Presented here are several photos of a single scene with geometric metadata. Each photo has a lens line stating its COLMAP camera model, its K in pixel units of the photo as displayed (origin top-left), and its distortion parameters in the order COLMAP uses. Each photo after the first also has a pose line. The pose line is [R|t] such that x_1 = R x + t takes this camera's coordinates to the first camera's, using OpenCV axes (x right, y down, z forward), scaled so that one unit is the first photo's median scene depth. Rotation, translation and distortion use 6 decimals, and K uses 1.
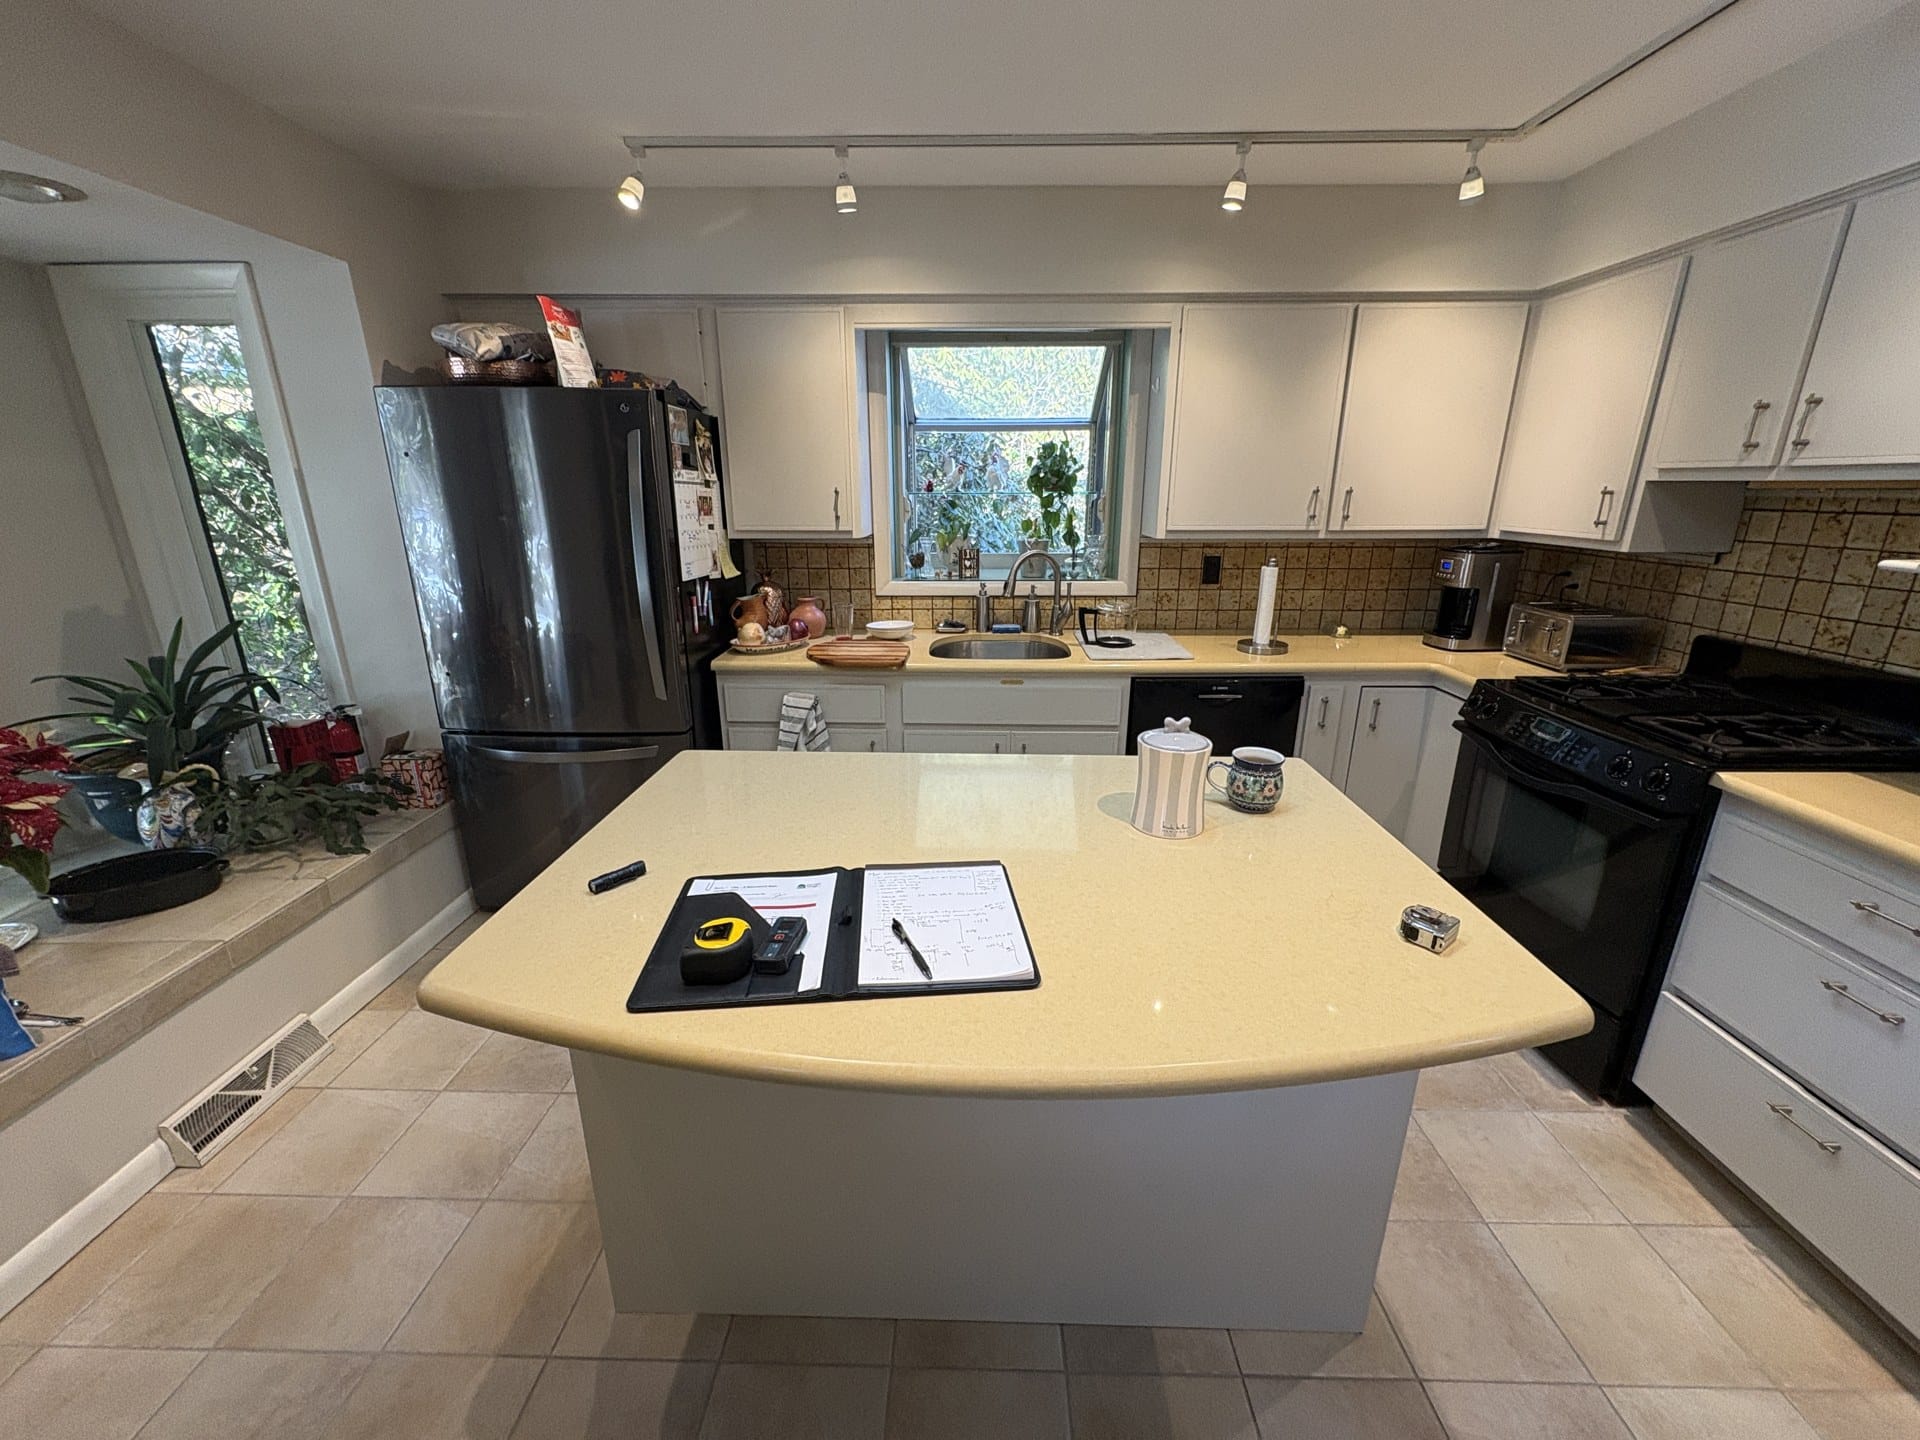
lens RADIAL K [[761.4, 0, 961.1], [0, 761.4, 722.7], [0, 0, 1]] dist [0.000196, 0.000362]
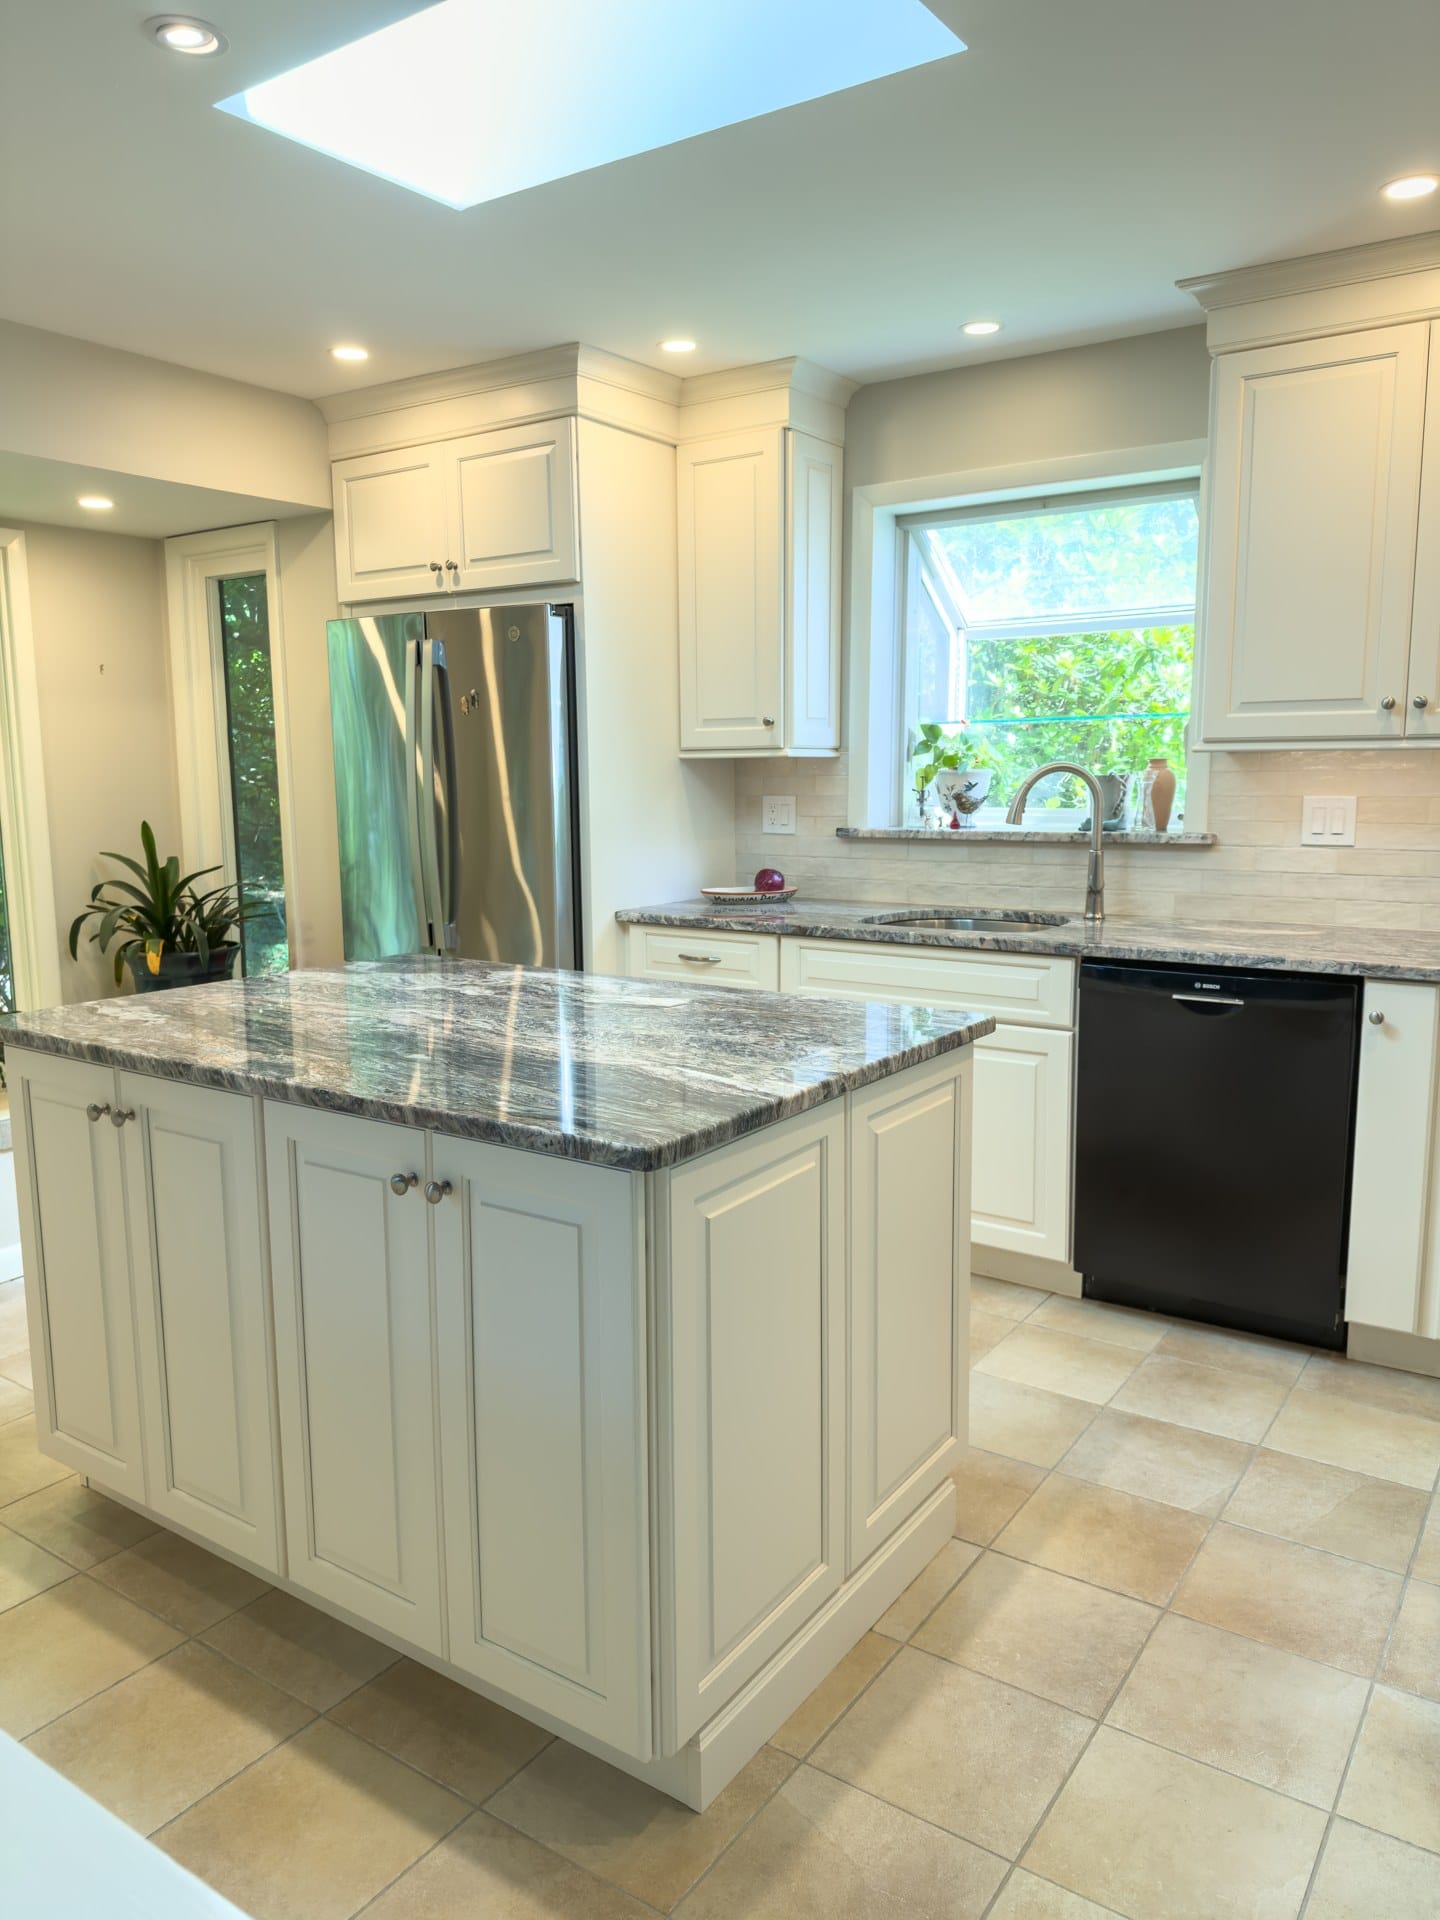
lens RADIAL K [[1328.7, 0, 719.4], [0, 1328.7, 964.7], [0, 0, 1]] dist [0.163850, -0.324974]
pose [[0.833974, 0.077367, -0.546352, 0.600310], [-0.157140, 0.982424, -0.100747, 0.106924], [0.528955, 0.169874, 0.831474, -0.158296]]
